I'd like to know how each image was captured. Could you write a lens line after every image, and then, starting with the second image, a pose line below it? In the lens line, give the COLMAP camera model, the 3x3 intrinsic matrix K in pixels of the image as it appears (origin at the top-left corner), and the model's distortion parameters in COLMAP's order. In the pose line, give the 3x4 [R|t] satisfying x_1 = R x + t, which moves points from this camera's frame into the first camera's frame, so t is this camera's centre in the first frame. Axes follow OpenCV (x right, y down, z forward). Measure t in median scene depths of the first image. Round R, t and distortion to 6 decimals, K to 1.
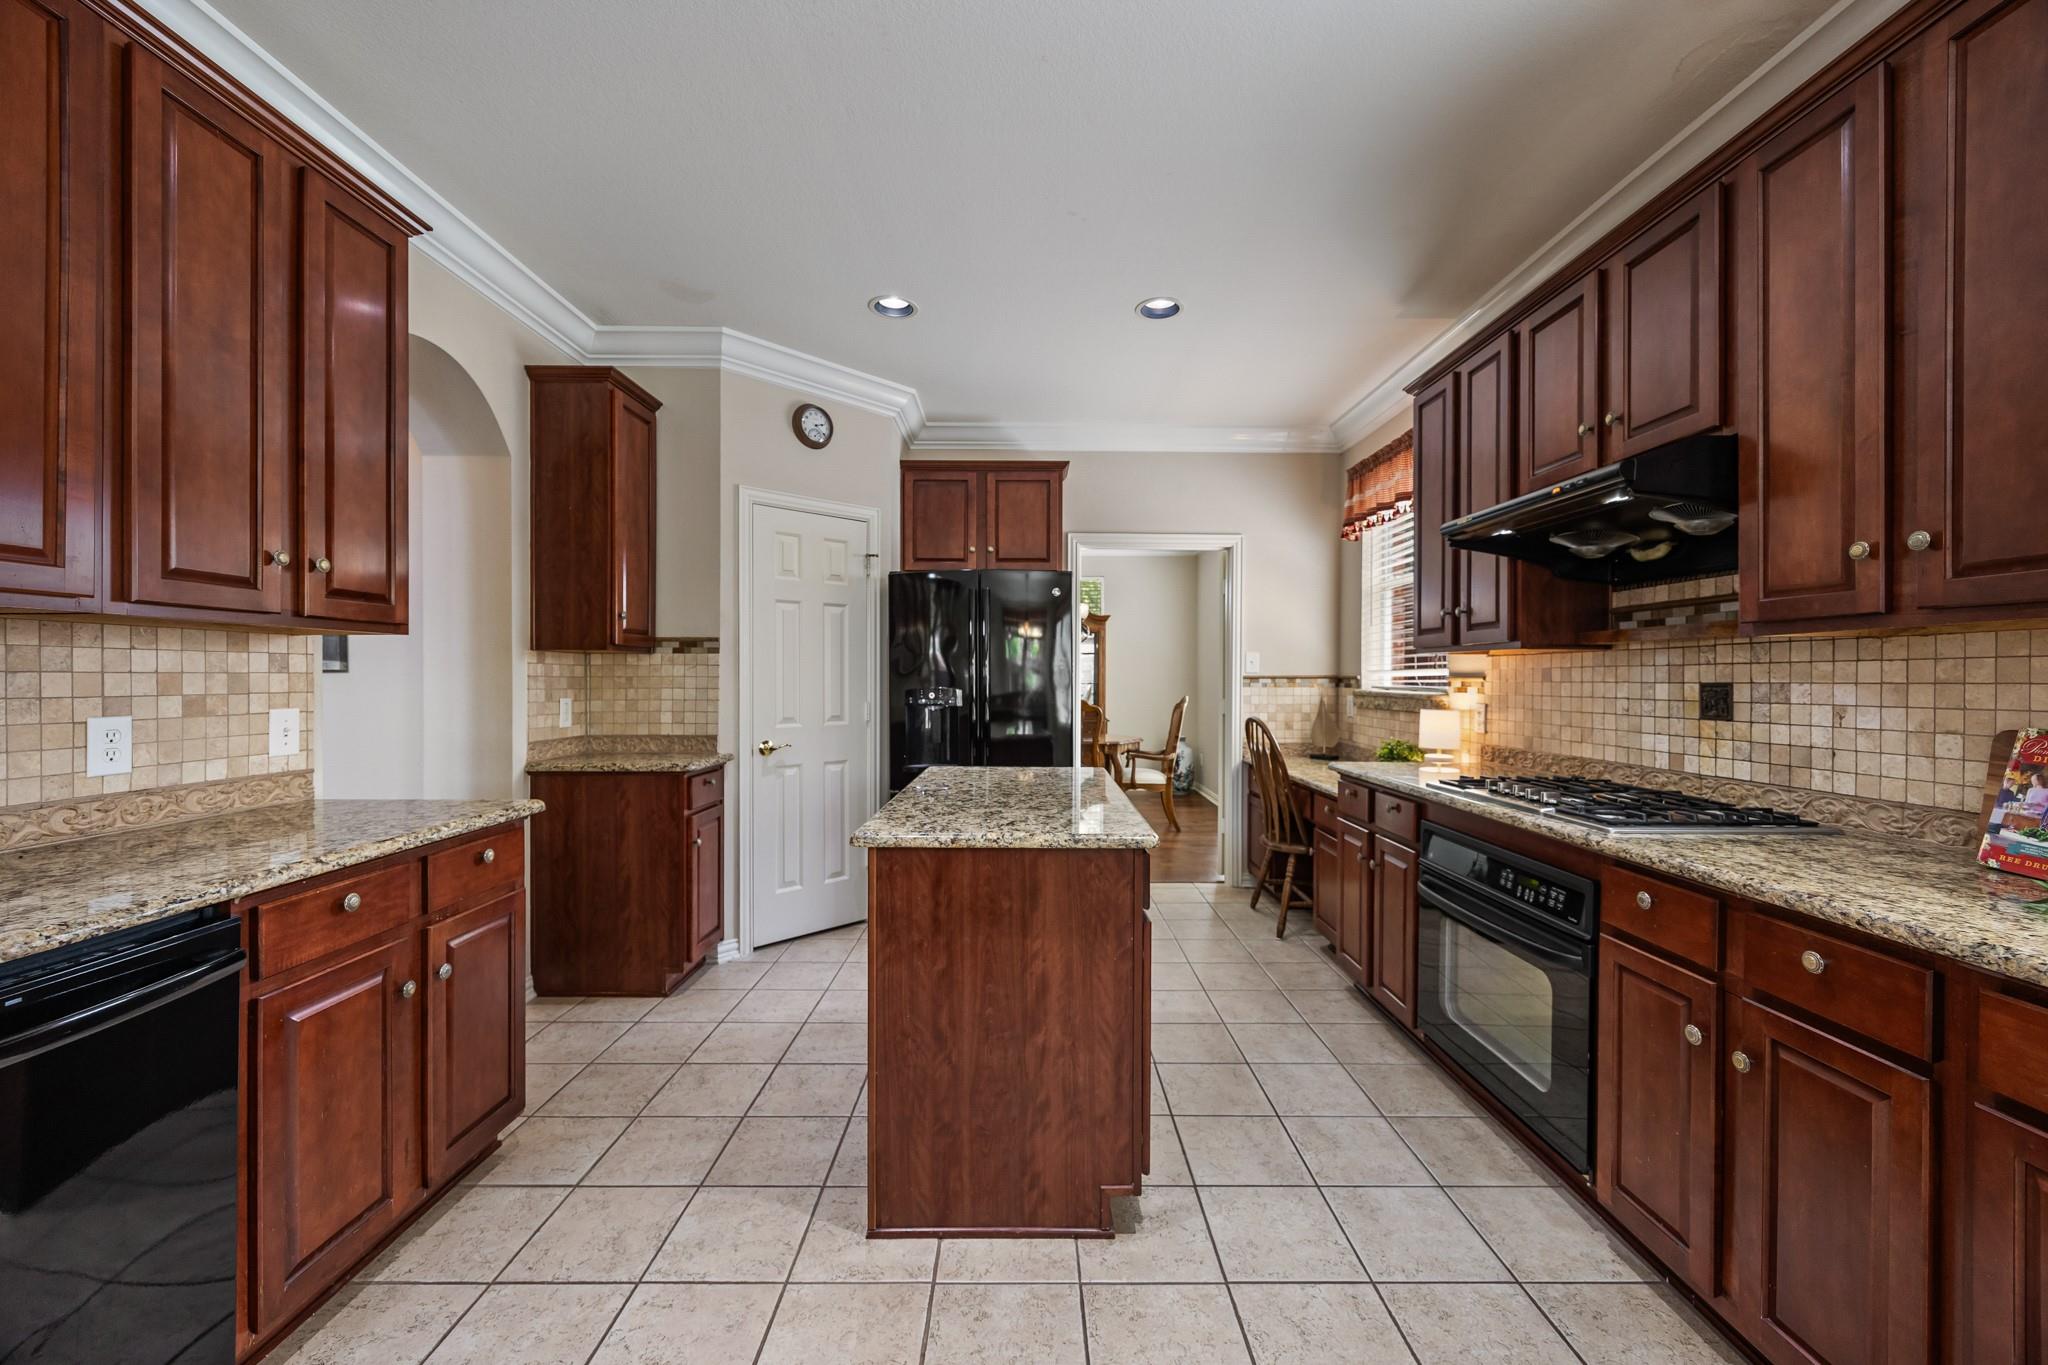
lens RADIAL K [[785.2, 0, 1029.0], [0, 785.2, 676.6], [0, 0, 1]] dist [-0.000809, -0.000016]
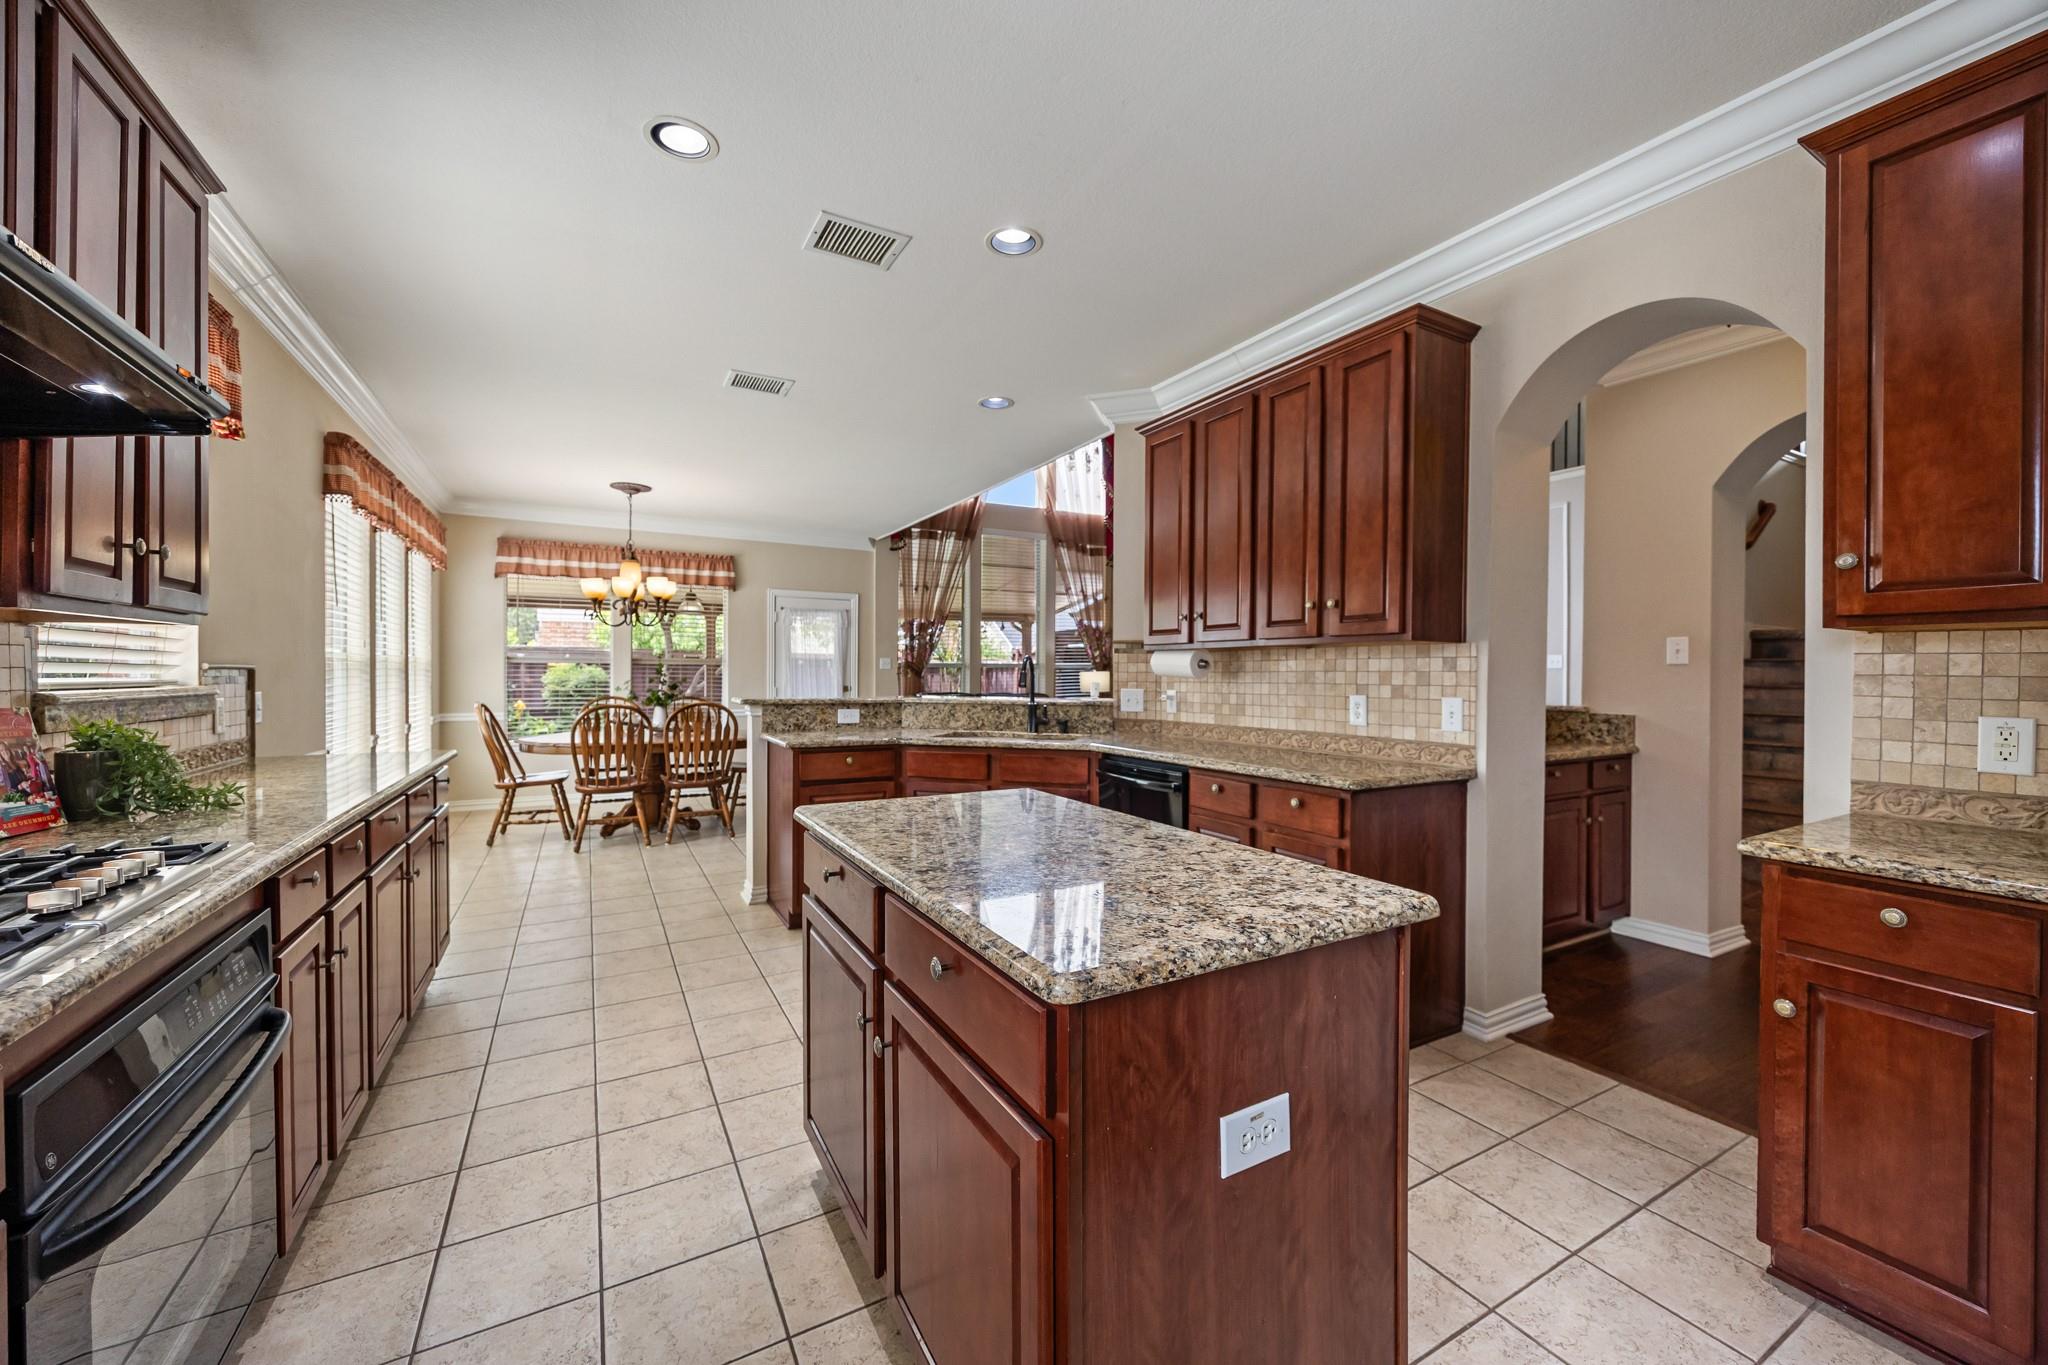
lens RADIAL K [[785.2, 0, 1032.1], [0, 785.2, 680.9], [0, 0, 1]] dist [-0.000809, -0.000016]
pose [[-0.872983, -0.001957, -0.487746, 0.393100], [-0.006976, 0.999940, 0.008472, 0.005897], [0.487700, 0.010798, -0.872944, 2.007102]]
